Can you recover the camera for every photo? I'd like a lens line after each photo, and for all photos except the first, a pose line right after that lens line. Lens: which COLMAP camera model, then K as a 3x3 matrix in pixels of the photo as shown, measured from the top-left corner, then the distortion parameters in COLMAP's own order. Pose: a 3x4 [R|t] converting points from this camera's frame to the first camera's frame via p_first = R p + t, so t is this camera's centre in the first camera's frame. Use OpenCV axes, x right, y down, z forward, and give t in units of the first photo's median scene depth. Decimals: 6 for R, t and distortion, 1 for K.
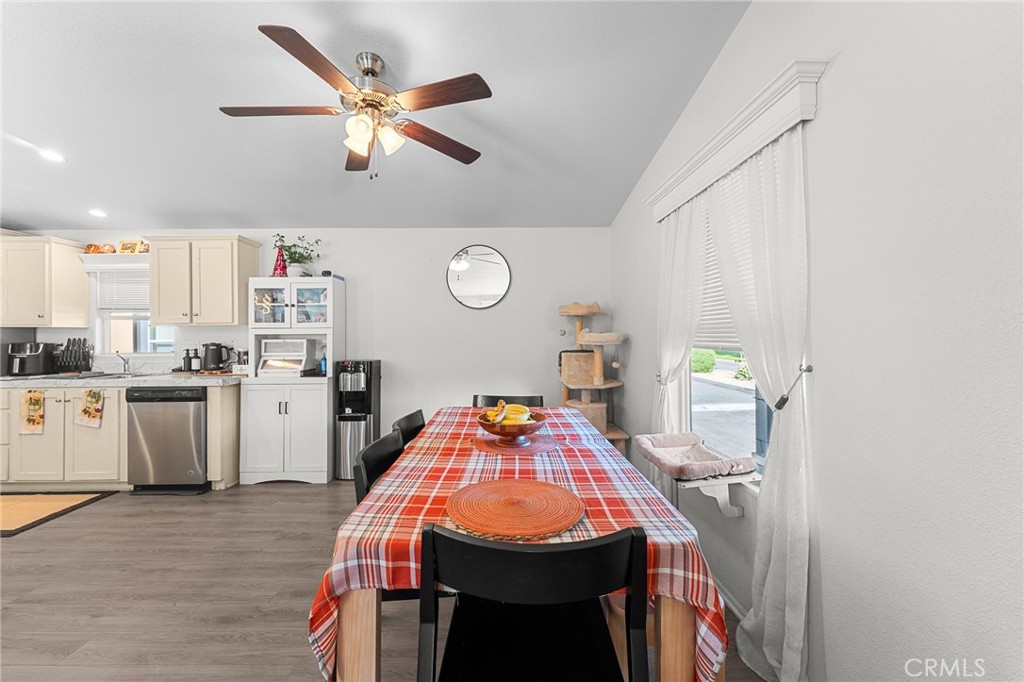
lens RADIAL K [[413.3, 0, 508.9], [0, 413.3, 331.2], [0, 0, 1]] dist [-0.000895, -0.000108]
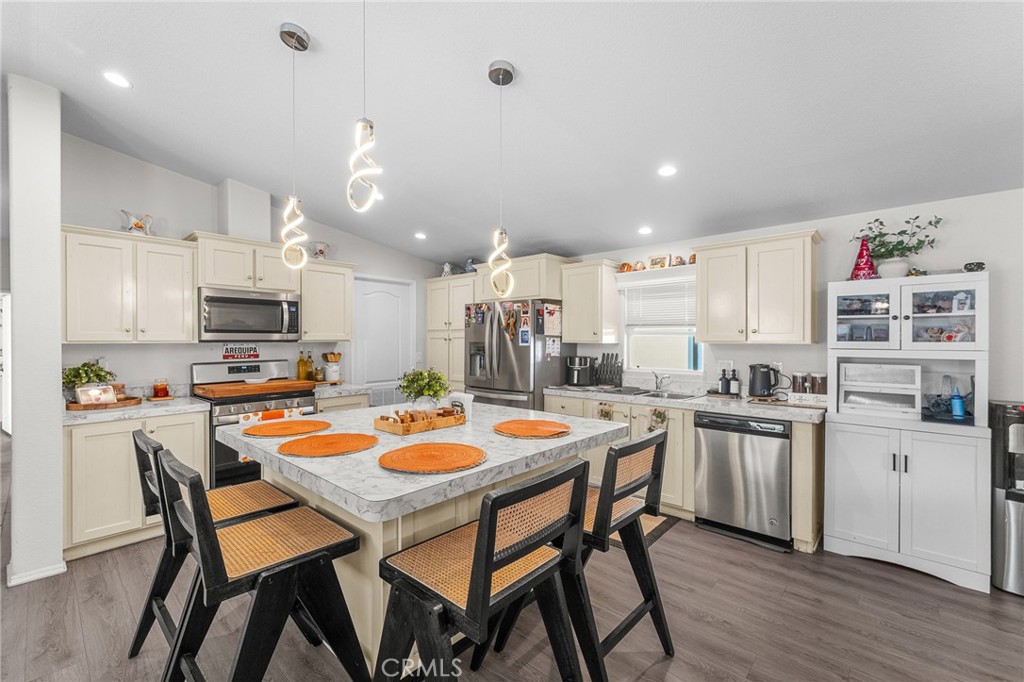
lens RADIAL K [[437.3, 0, 512.0], [0, 437.3, 341.0], [0, 0, 1]] dist [0.000236, 0.000174]
pose [[0.733125, 0.010014, -0.680020, -0.504200], [-0.004458, 0.999941, 0.009919, -0.026694], [0.680080, -0.004240, 0.733126, -0.000773]]
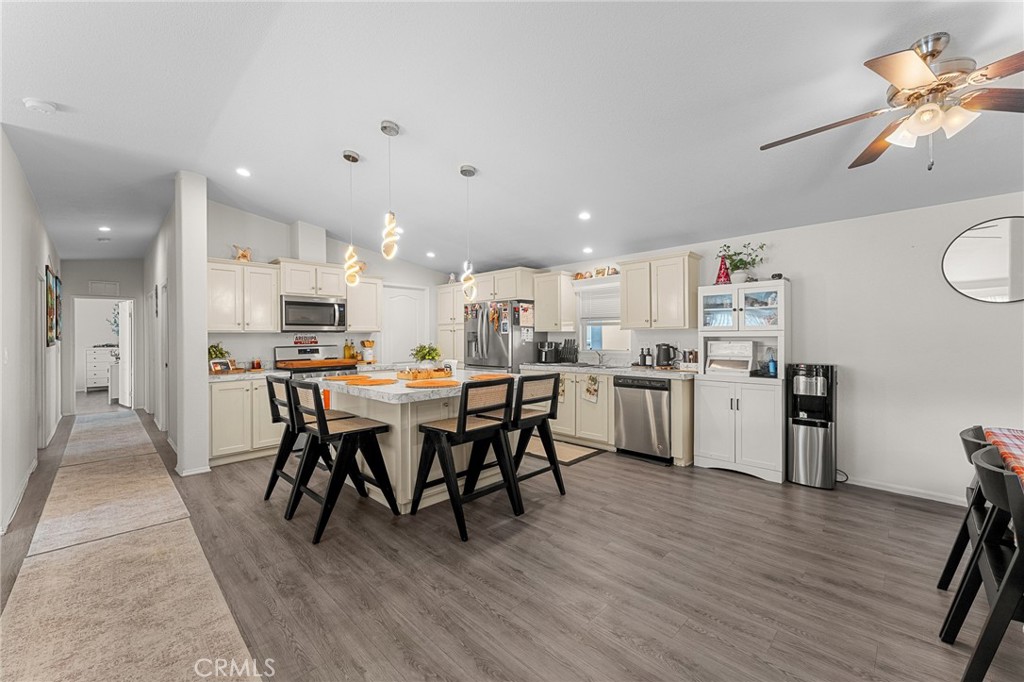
lens RADIAL K [[412.4, 0, 509.6], [0, 412.4, 336.0], [0, 0, 1]] dist [0.000089, 0.000039]
pose [[0.701651, 0.000421, -0.712521, -0.180268], [0.004232, 0.999980, 0.004758, -0.001523], [0.712508, -0.006354, 0.701635, -0.176544]]
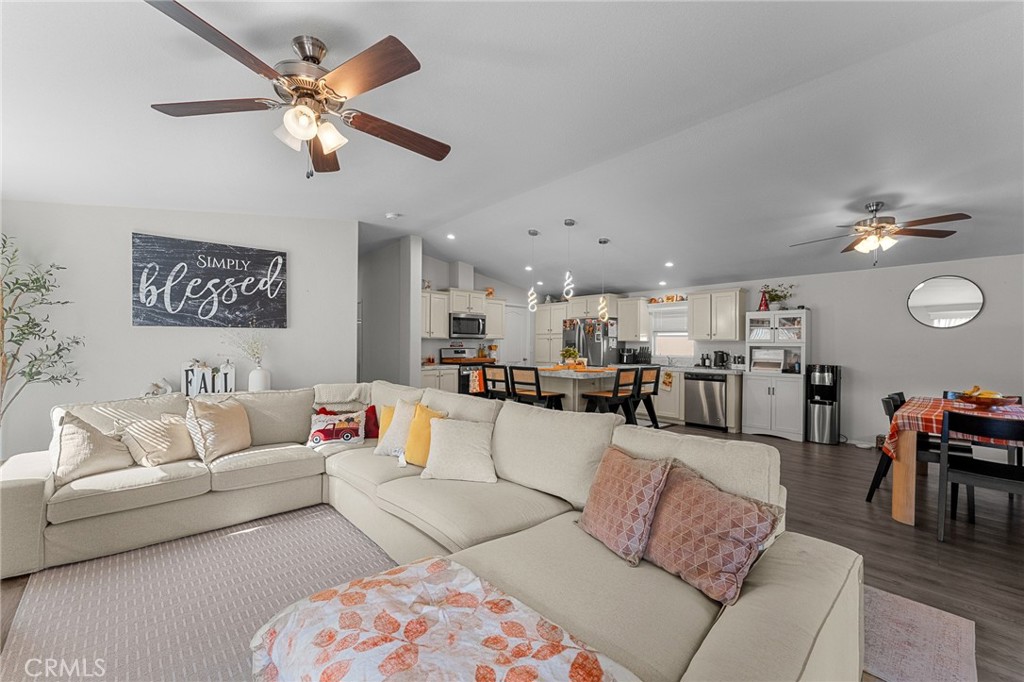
lens RADIAL K [[405.9, 0, 512.0], [0, 405.9, 341.0], [0, 0, 1]] dist [-0.000009, 0.000033]
pose [[0.660059, 0.005251, -0.751195, -0.013625], [-0.012028, 0.999921, -0.003579, 0.004629], [0.751117, 0.011398, 0.660070, -0.810172]]
